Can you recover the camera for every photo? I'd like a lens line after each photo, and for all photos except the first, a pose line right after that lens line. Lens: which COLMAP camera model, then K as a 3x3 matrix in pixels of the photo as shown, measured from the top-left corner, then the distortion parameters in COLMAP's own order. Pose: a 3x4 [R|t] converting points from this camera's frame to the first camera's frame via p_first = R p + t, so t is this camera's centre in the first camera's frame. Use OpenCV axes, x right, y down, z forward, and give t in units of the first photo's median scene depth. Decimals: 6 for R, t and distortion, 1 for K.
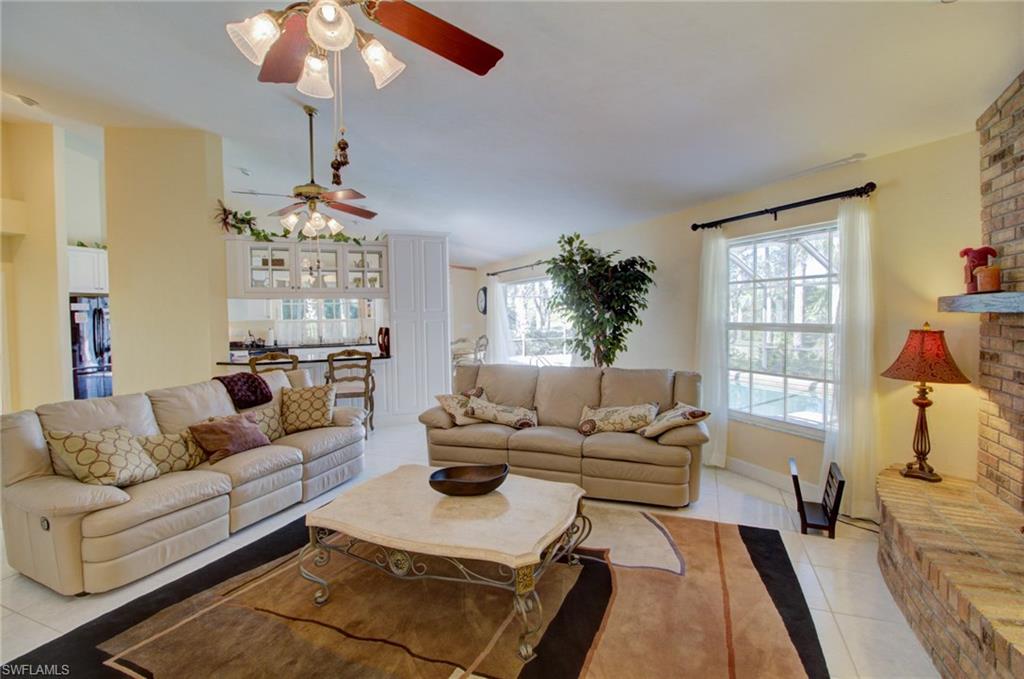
lens RADIAL K [[467.5, 0, 513.2], [0, 467.5, 328.0], [0, 0, 1]] dist [0.001539, -0.015593]
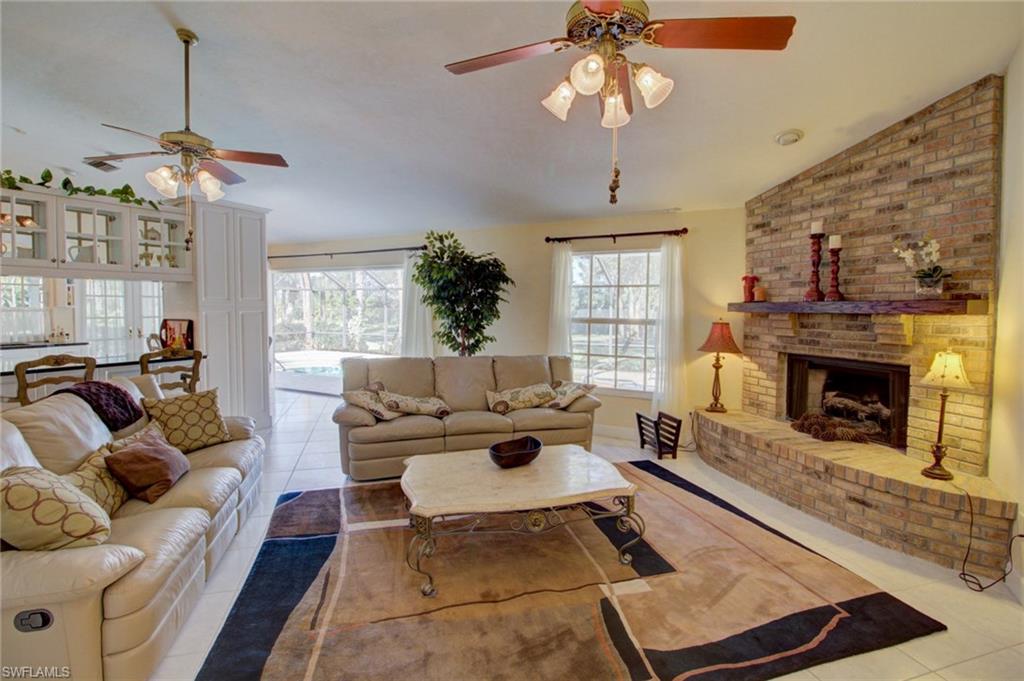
lens RADIAL K [[483.5, 0, 513.7], [0, 483.5, 329.2], [0, 0, 1]] dist [0.000423, -0.017892]
pose [[0.794199, -0.004573, 0.607640, -0.612753], [-0.002495, 0.999939, 0.010786, 0.009142], [-0.607652, -0.010082, 0.794139, 0.053546]]
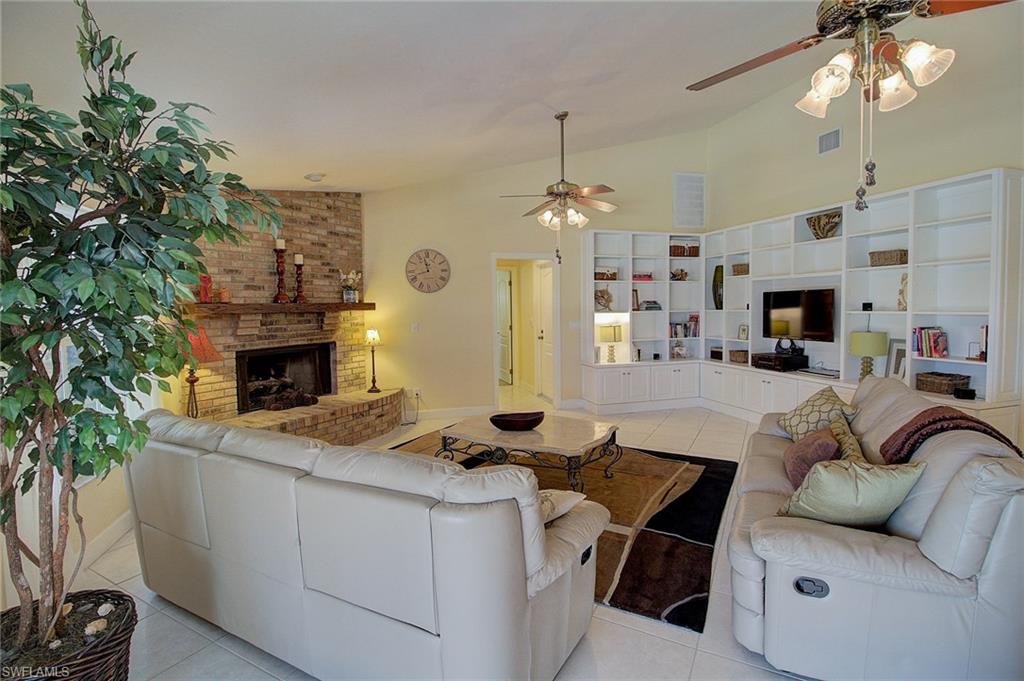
lens RADIAL K [[482.7, 0, 515.1], [0, 482.7, 324.0], [0, 0, 1]] dist [-0.000015, 0.000042]
pose [[-0.992075, 0.017039, 0.124489, -0.211020], [0.025977, 0.997171, 0.070532, -0.067585], [-0.122935, 0.073207, -0.989711, 1.868375]]
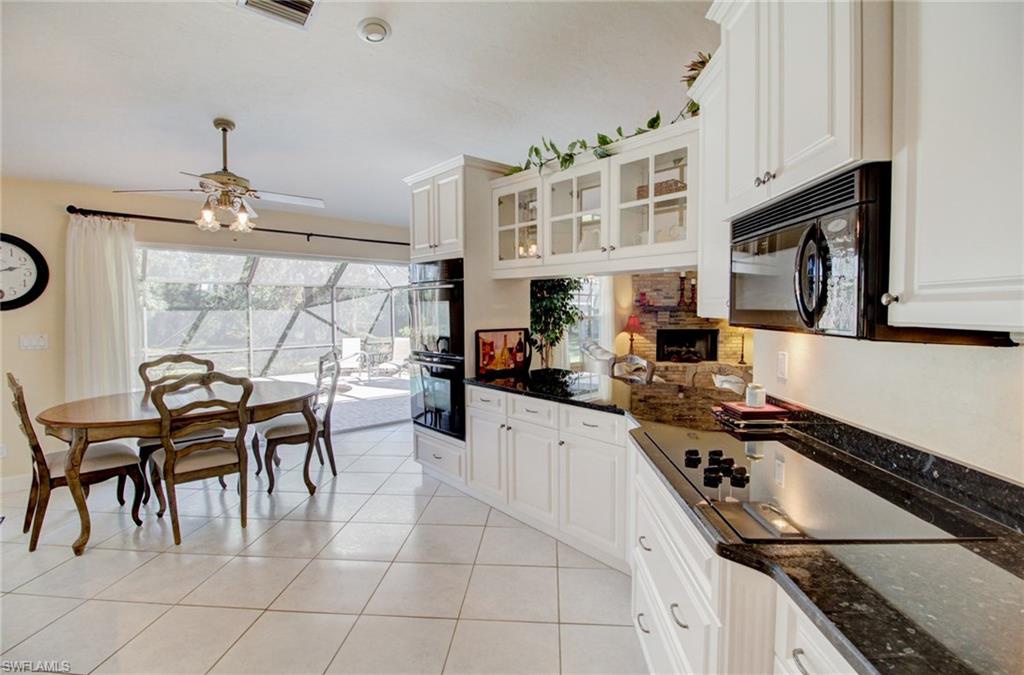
lens RADIAL K [[467.5, 0, 513.2], [0, 467.5, 326.0], [0, 0, 1]] dist [0.001539, -0.015593]
pose [[-0.306148, -0.019067, 0.951793, -1.526302], [0.028882, 0.999153, 0.029306, -0.037660], [-0.951546, 0.036461, -0.305338, 2.214948]]
